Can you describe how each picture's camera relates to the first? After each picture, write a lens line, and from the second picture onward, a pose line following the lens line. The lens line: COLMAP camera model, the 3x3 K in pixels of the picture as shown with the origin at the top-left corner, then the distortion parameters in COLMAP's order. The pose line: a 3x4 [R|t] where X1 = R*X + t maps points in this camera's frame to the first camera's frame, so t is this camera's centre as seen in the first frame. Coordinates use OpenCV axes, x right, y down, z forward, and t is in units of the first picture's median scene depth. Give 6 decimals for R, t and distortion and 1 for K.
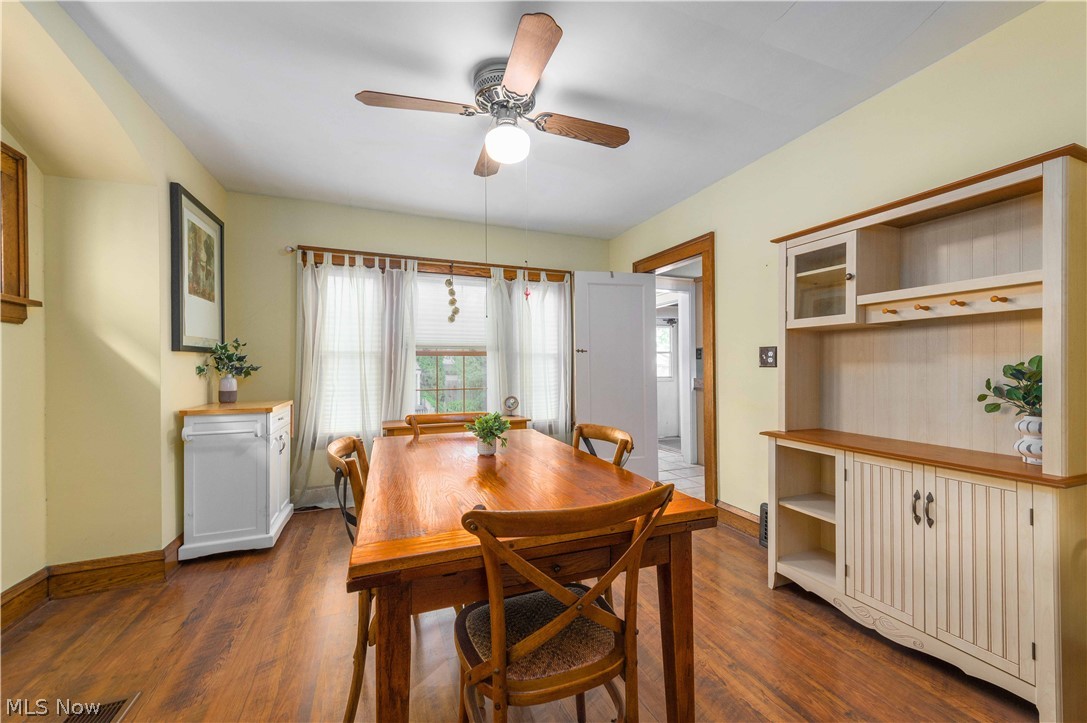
lens RADIAL K [[430.1, 0, 559.8], [0, 430.1, 362.2], [0, 0, 1]] dist [0.008995, -0.000760]
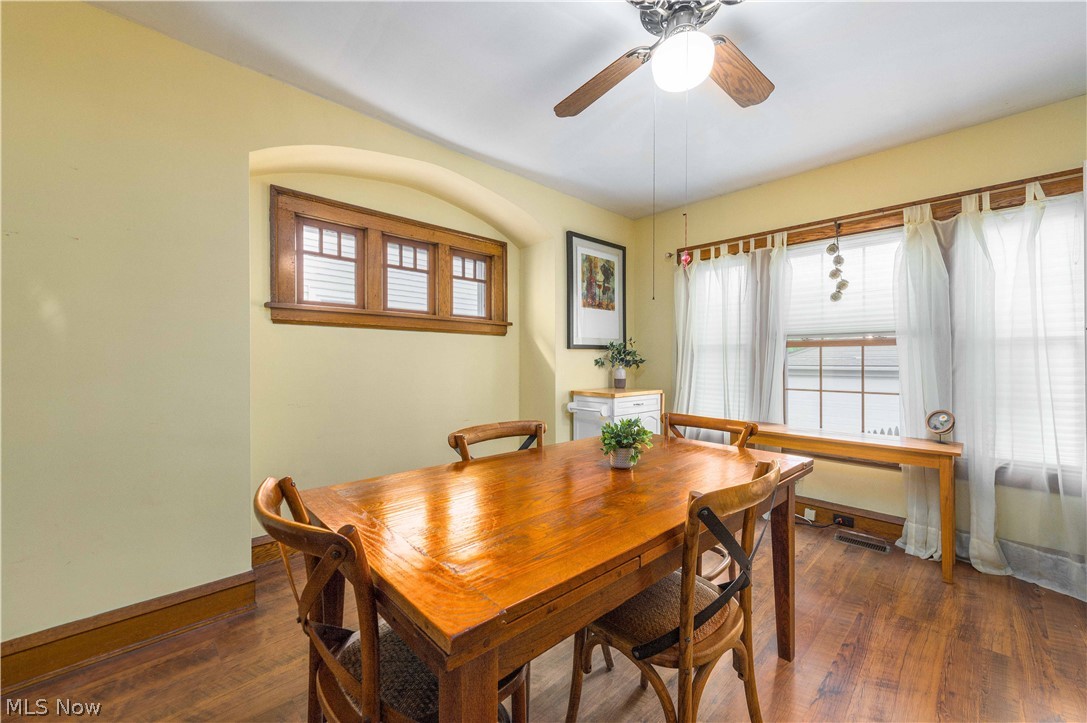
lens RADIAL K [[430.1, 0, 559.8], [0, 430.1, 362.2], [0, 0, 1]] dist [0.008995, -0.000760]
pose [[0.366963, 0.010010, -0.930182, 0.304693], [0.006294, 0.999892, 0.013243, -0.000251], [0.930214, -0.010715, 0.366860, 0.318837]]
